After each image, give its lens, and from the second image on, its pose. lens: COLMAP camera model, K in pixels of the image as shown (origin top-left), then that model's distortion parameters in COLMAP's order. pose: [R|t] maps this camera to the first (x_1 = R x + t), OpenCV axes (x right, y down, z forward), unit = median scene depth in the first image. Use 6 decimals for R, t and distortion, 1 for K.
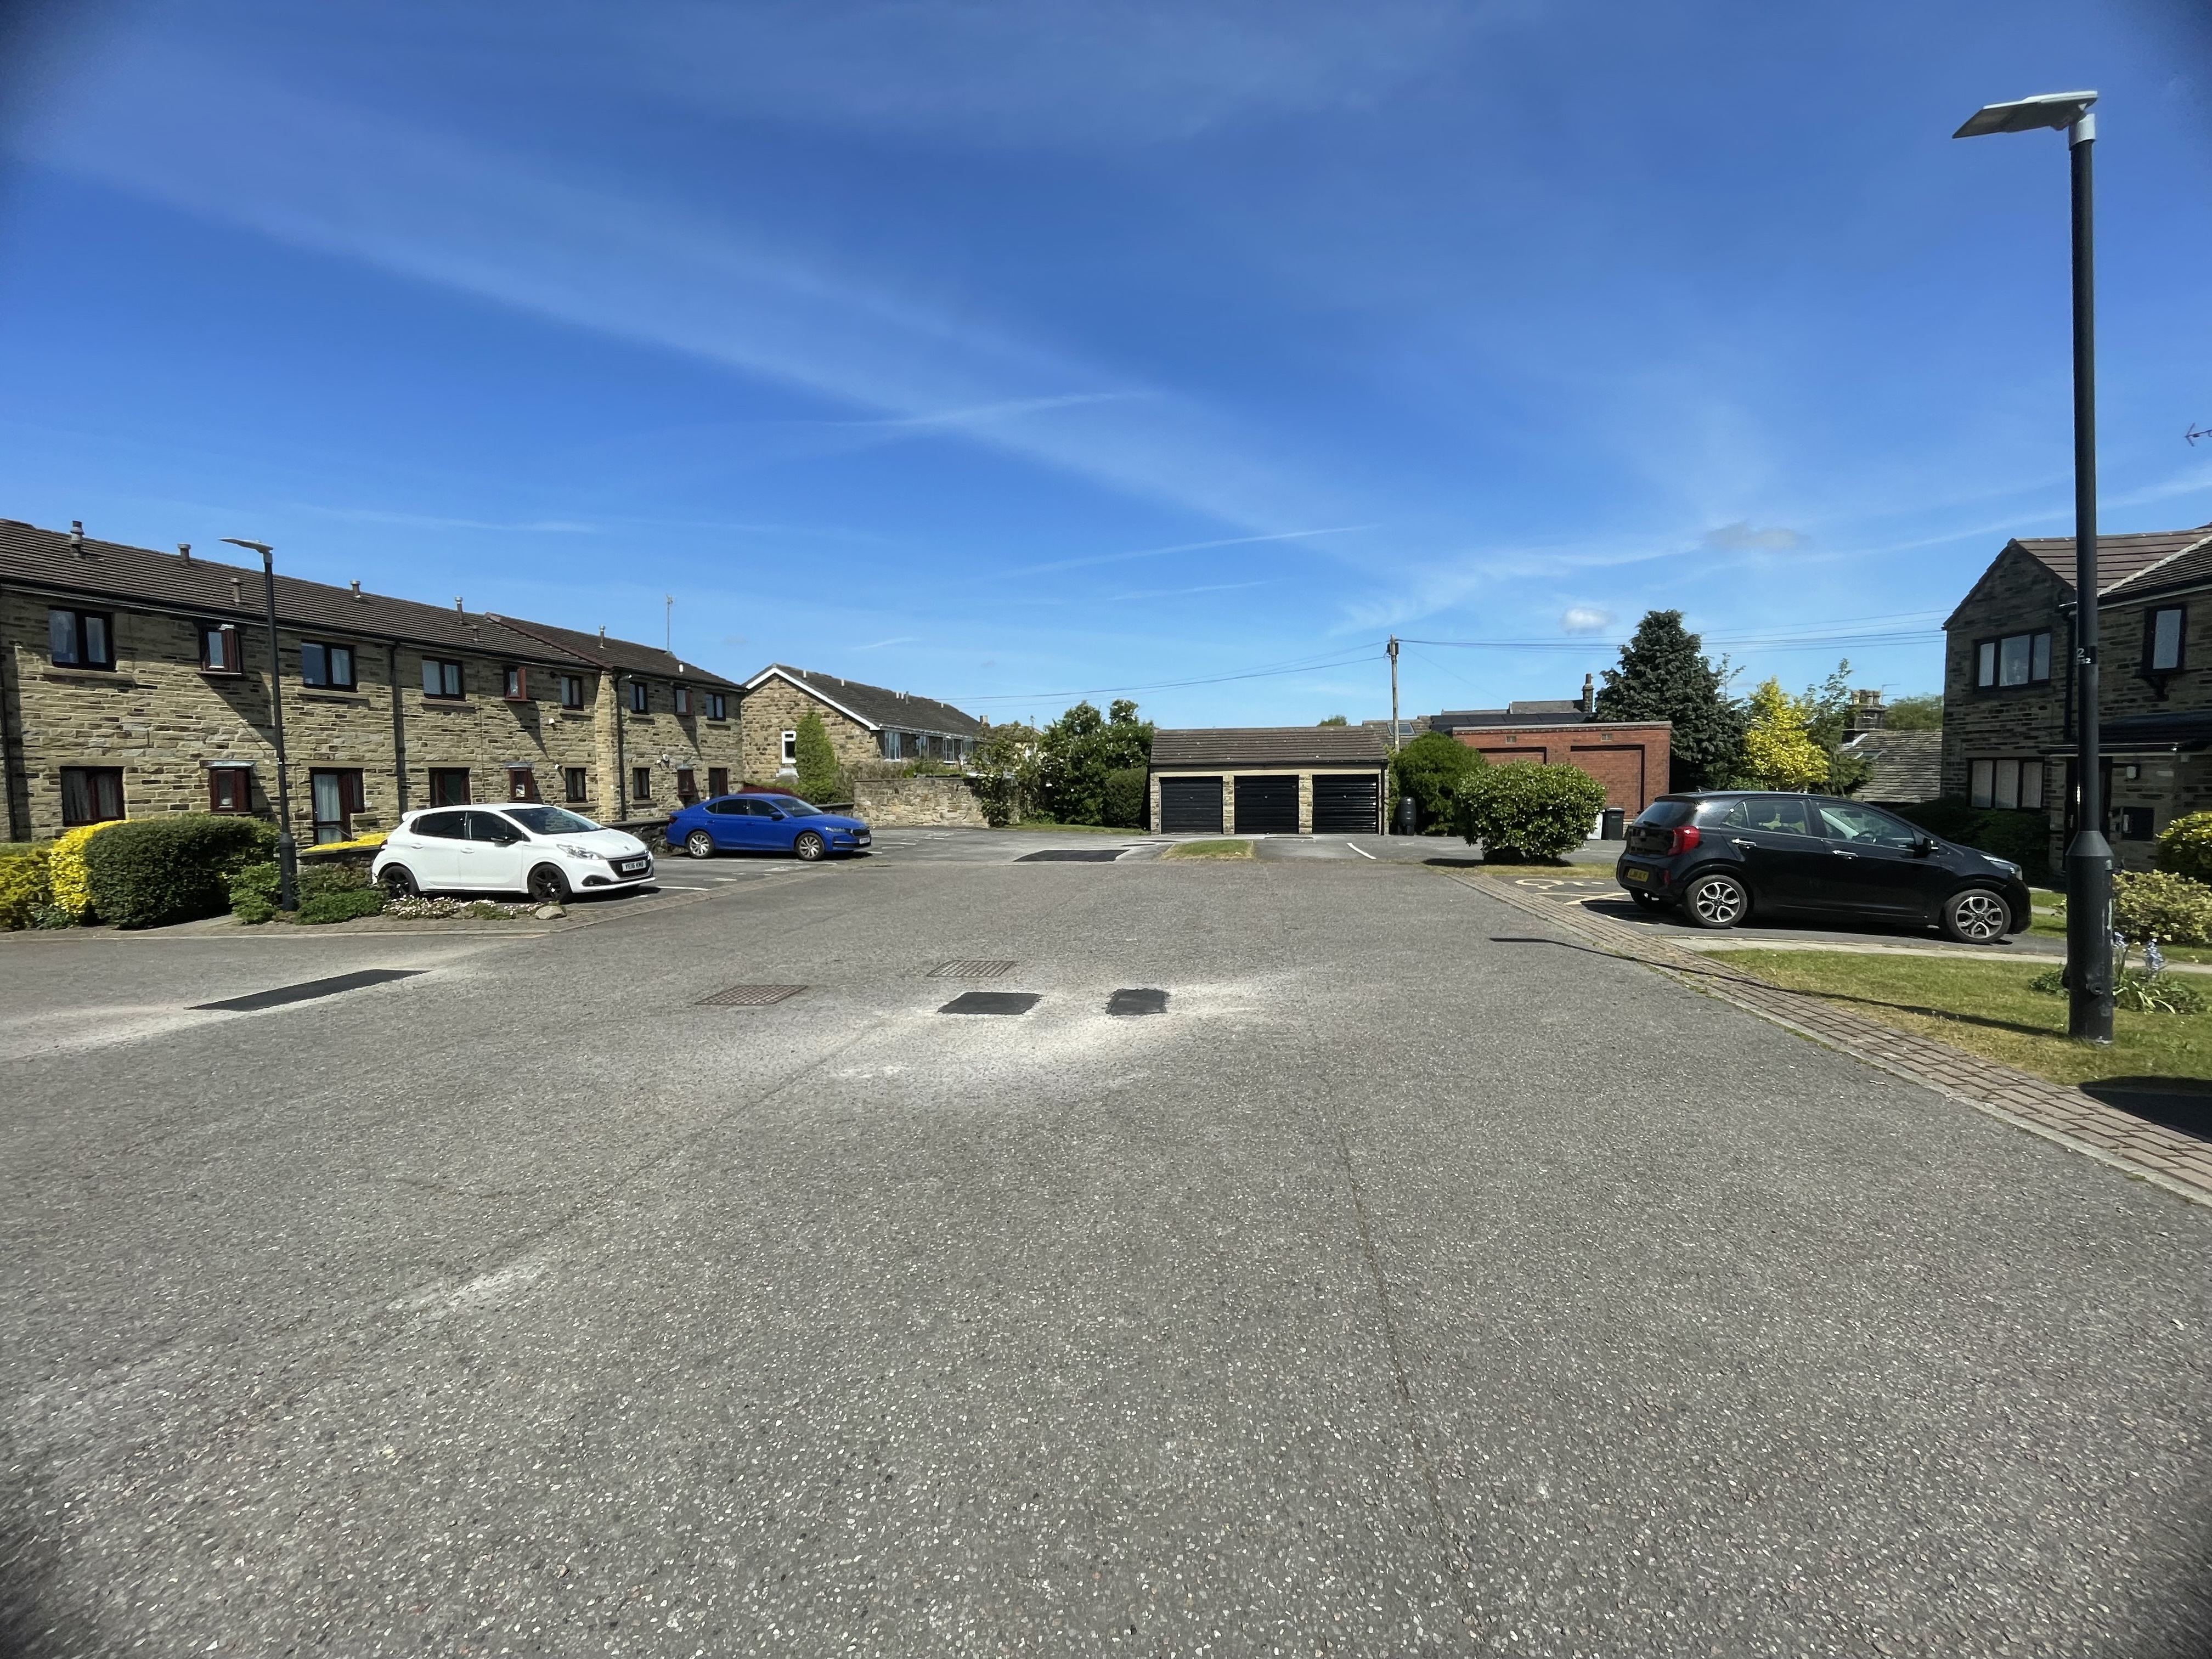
lens RADIAL K [[905.5, 0, 1106.3], [0, 905.5, 826.9], [0, 0, 1]] dist [-0.002033, 0.000039]
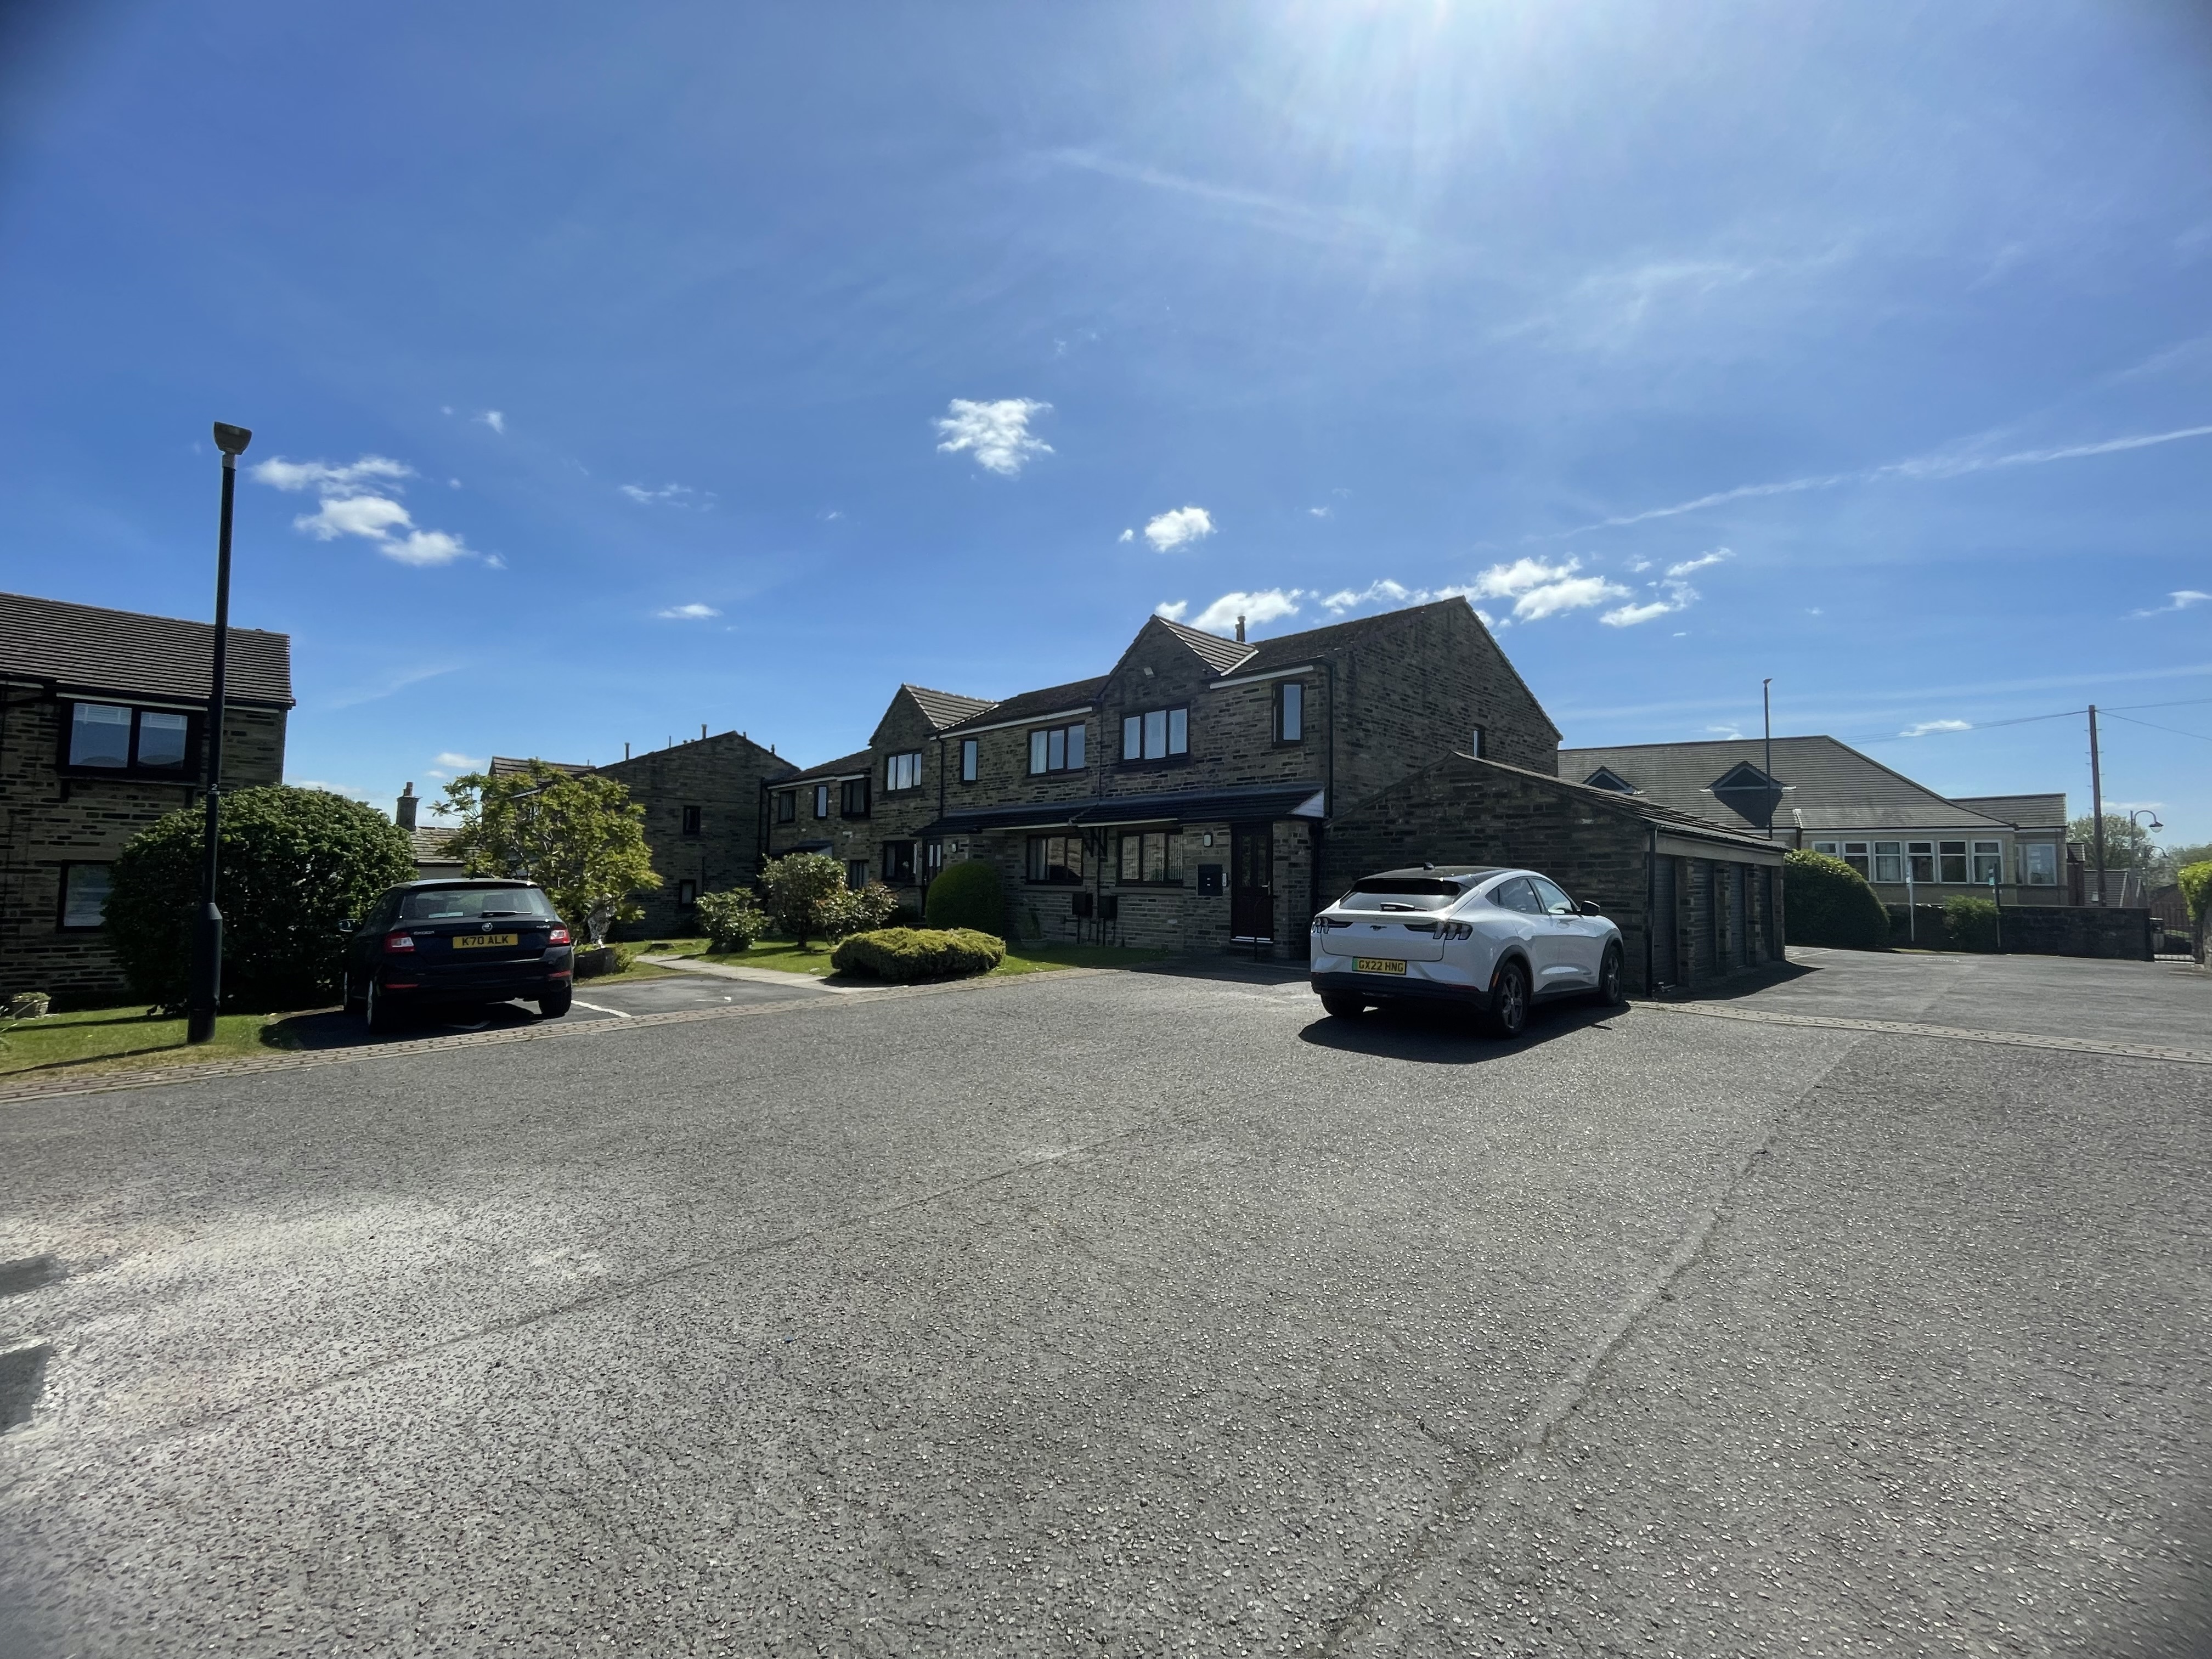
lens RADIAL K [[905.5, 0, 1105.2], [0, 905.5, 818.3], [0, 0, 1]] dist [-0.002033, 0.000039]
pose [[-0.807174, 0.045098, 0.588588, -0.179272], [0.033171, 0.998967, -0.031051, -0.006728], [-0.589380, -0.005540, -0.807837, 0.231144]]
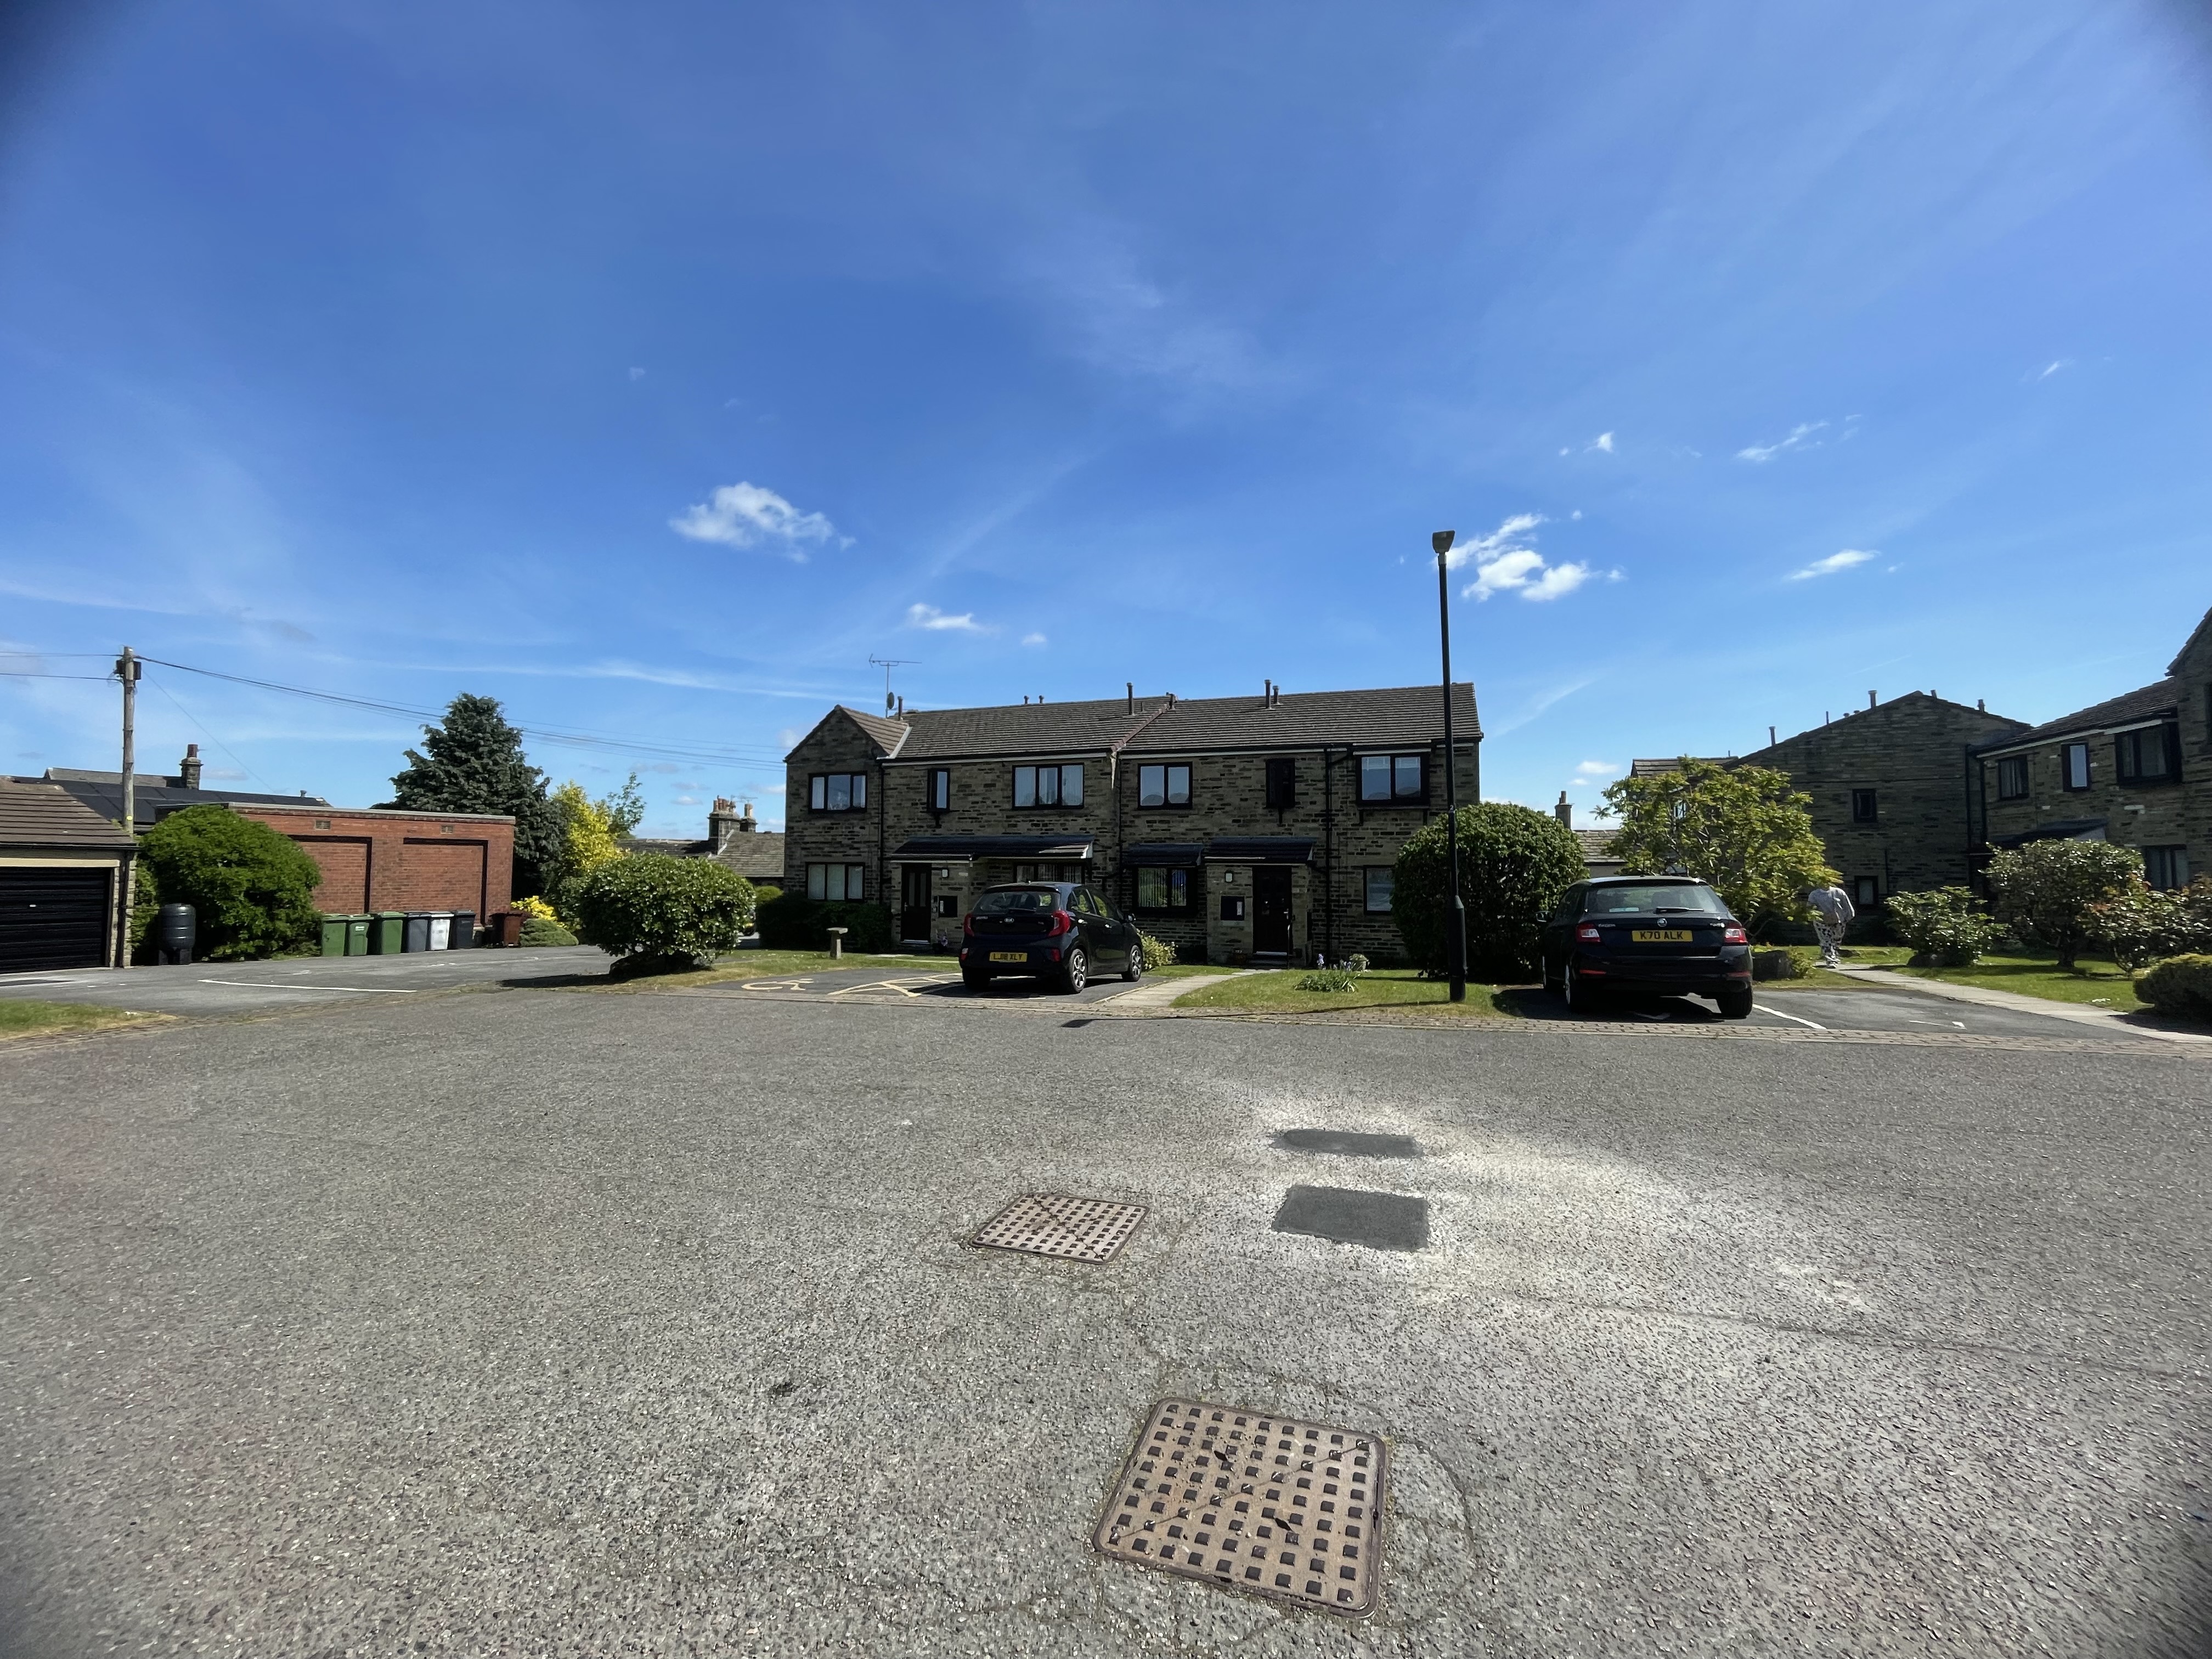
lens RADIAL K [[905.5, 0, 1105.2], [0, 905.5, 820.2], [0, 0, 1]] dist [-0.002033, 0.000039]
pose [[0.183756, 0.068858, 0.980557, -0.179250], [0.051967, 0.995468, -0.079643, -0.007057], [-0.981597, 0.065591, 0.179345, 0.239517]]
